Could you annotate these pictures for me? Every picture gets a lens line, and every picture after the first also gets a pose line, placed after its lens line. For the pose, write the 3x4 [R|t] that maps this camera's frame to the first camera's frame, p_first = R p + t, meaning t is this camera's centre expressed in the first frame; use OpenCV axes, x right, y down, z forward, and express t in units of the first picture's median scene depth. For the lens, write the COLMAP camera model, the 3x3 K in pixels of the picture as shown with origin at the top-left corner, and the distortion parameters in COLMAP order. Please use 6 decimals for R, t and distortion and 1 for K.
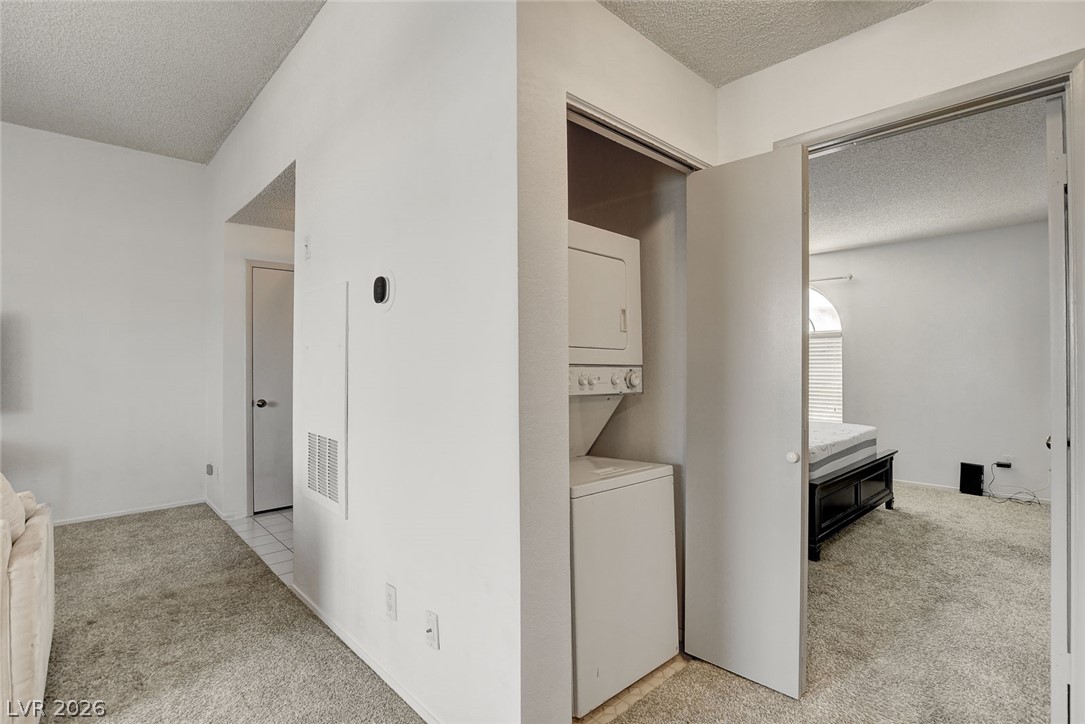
lens RADIAL K [[512.7, 0, 541.3], [0, 512.7, 359.3], [0, 0, 1]] dist [-0.018295, 0.000640]
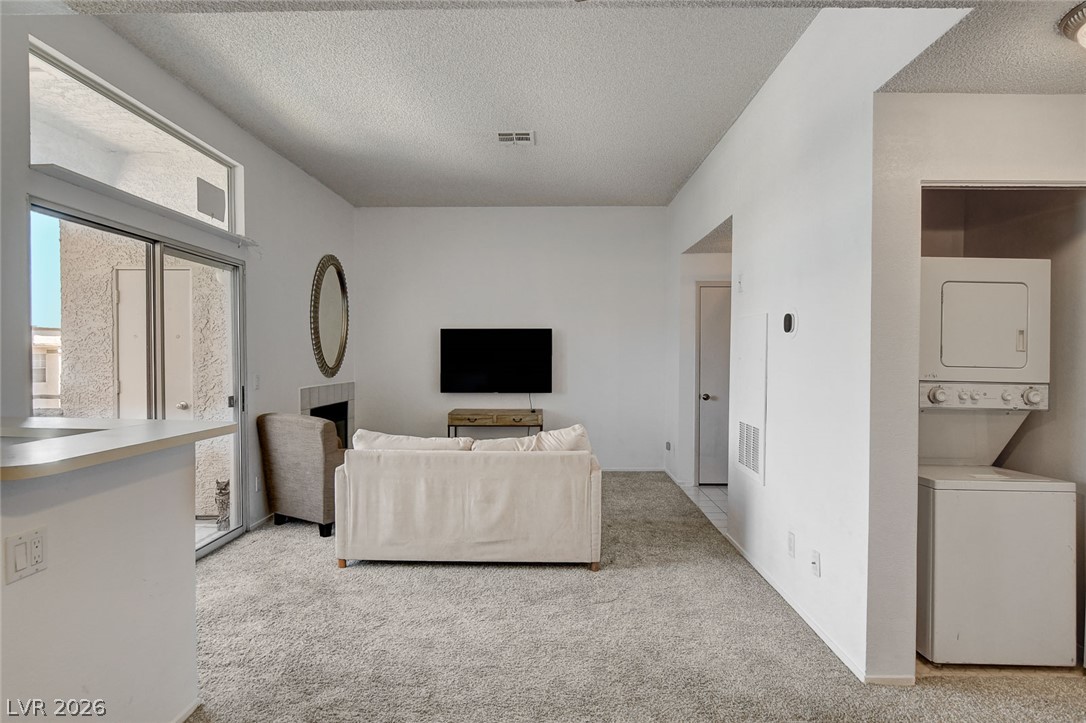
lens RADIAL K [[582.6, 0, 549.3], [0, 582.6, 367.3], [0, 0, 1]] dist [-0.013364, 0.001280]
pose [[0.726033, 0.023474, -0.687259, 0.224603], [-0.002092, 0.999488, 0.031929, -0.046635], [0.687657, -0.021744, 0.725710, -0.443586]]
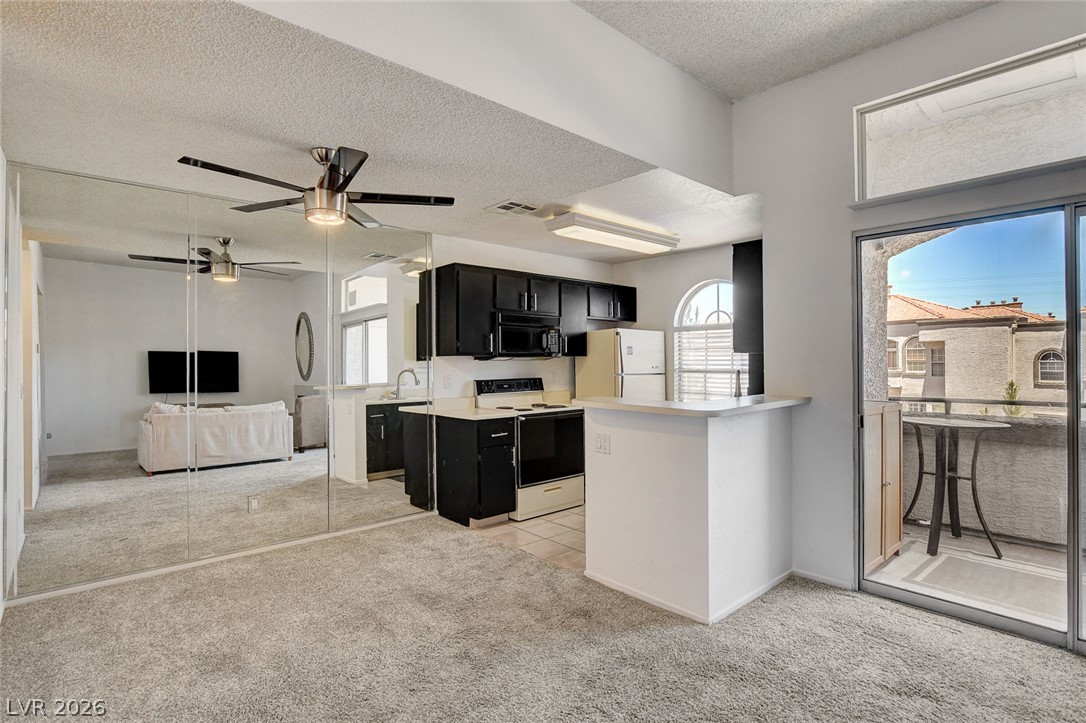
lens RADIAL K [[533.9, 0, 543.7], [0, 533.9, 358.0], [0, 0, 1]] dist [-0.020872, 0.000907]
pose [[-0.999659, 0.010165, 0.024065, -0.410294], [0.009820, 0.999848, -0.014426, -0.019478], [-0.024208, -0.014185, -0.999606, 0.775177]]
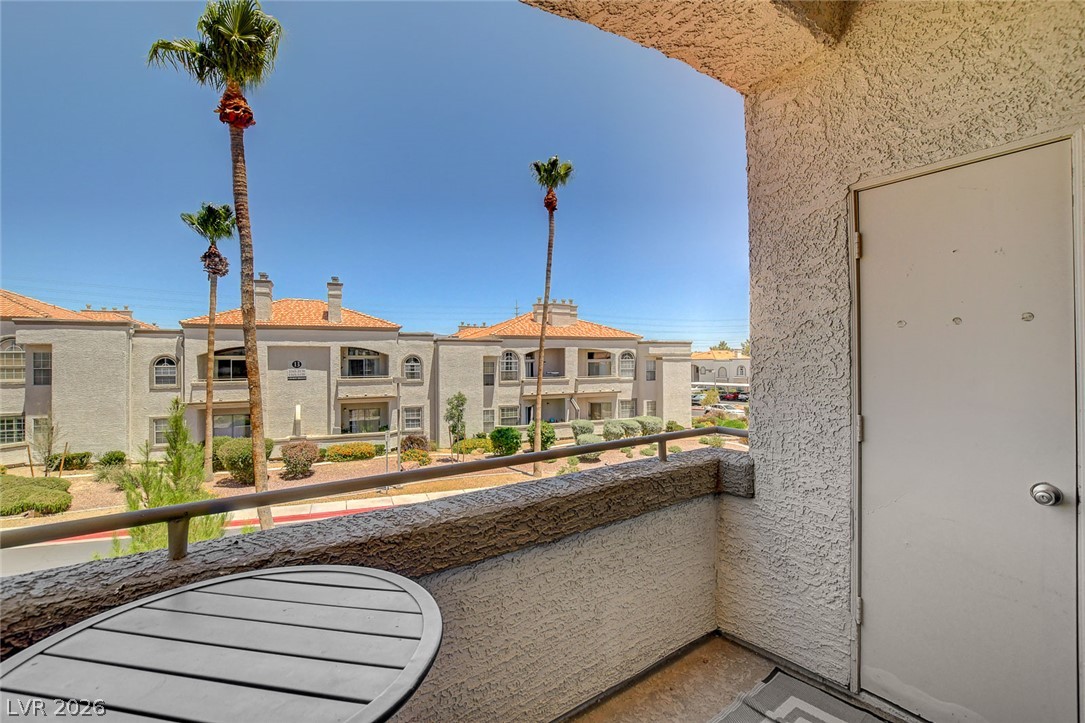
lens RADIAL K [[478.5, 0, 544.6], [0, 478.5, 357.6], [0, 0, 1]] dist [-0.032155, 0.005758]
pose [[-0.122619, 0.000866, -0.992453, -1.195575], [0.016840, 0.999857, -0.001208, -0.041138], [0.992311, -0.016861, -0.122616, -0.448017]]
